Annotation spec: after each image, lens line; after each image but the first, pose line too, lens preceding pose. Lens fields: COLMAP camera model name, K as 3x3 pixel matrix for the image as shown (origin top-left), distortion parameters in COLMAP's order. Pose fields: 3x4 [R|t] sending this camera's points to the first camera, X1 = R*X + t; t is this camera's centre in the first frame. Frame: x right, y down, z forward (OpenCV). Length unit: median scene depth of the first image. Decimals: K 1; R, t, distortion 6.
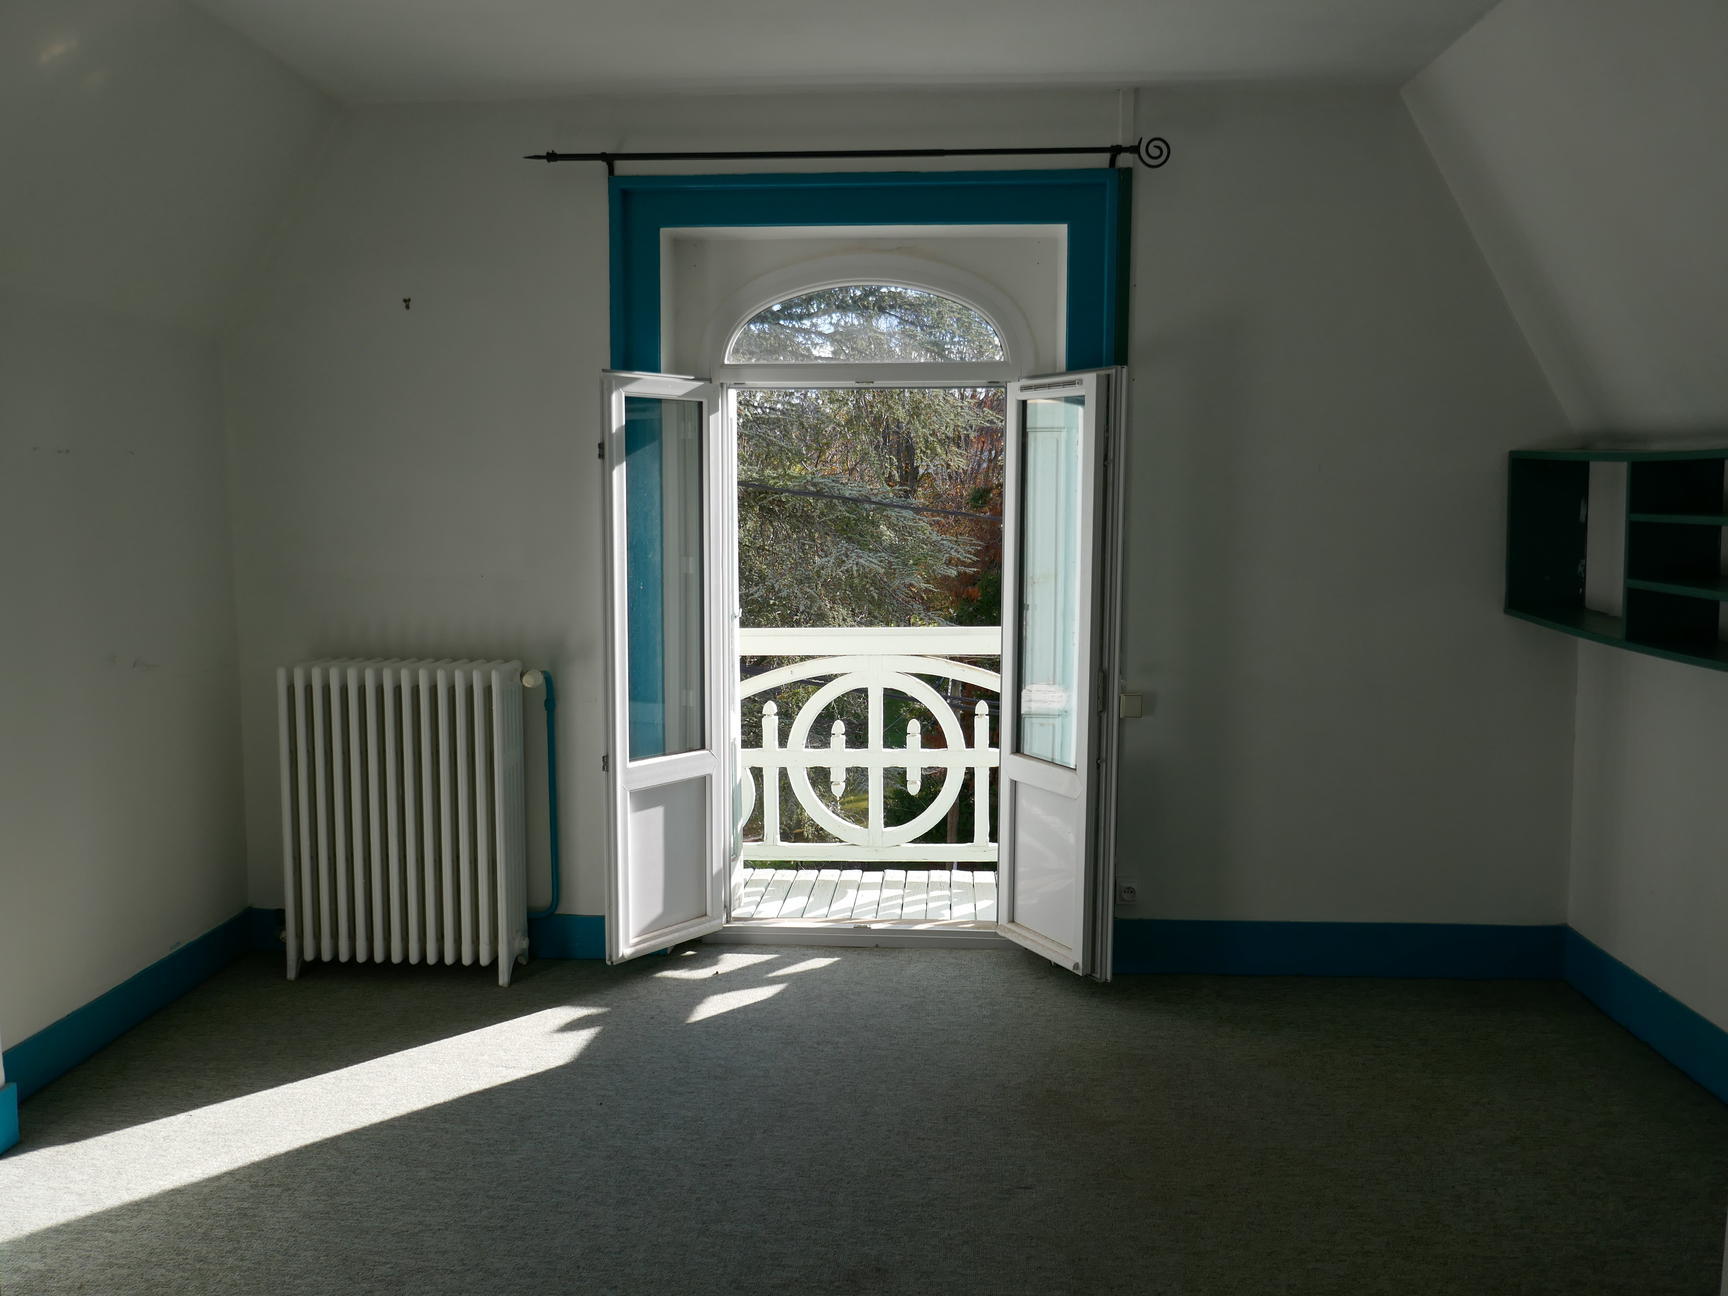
lens RADIAL K [[1367.4, 0, 864.0], [0, 1367.4, 648.0], [0, 0, 1]] dist [-0.011053, -0.007520]
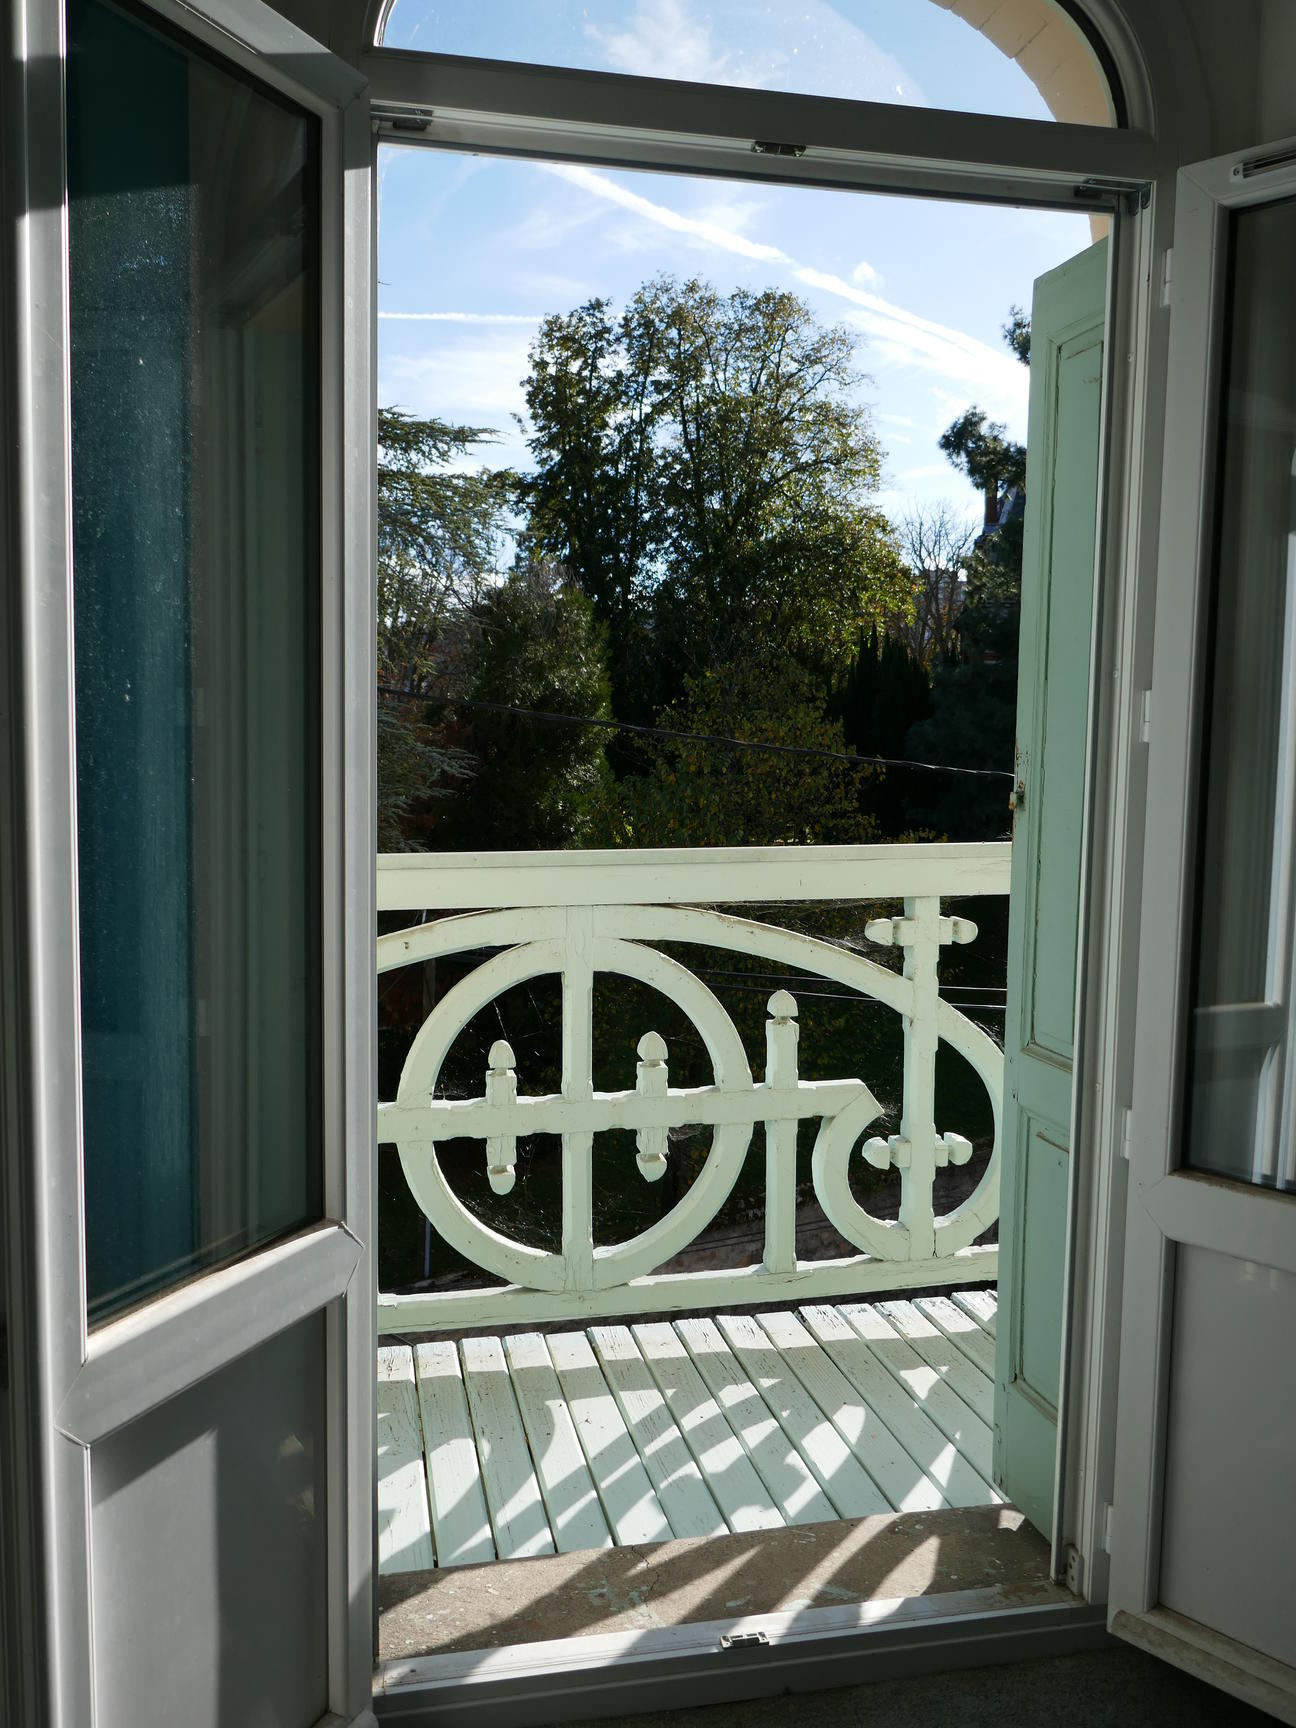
lens RADIAL K [[1367.4, 0, 648.0], [0, 1367.4, 864.0], [0, 0, 1]] dist [-0.011053, -0.007520]
pose [[0.963142, -0.011301, 0.268754, -0.099534], [0.014266, 0.999857, -0.009081, -0.004814], [-0.268613, 0.012580, 0.963166, 0.516245]]
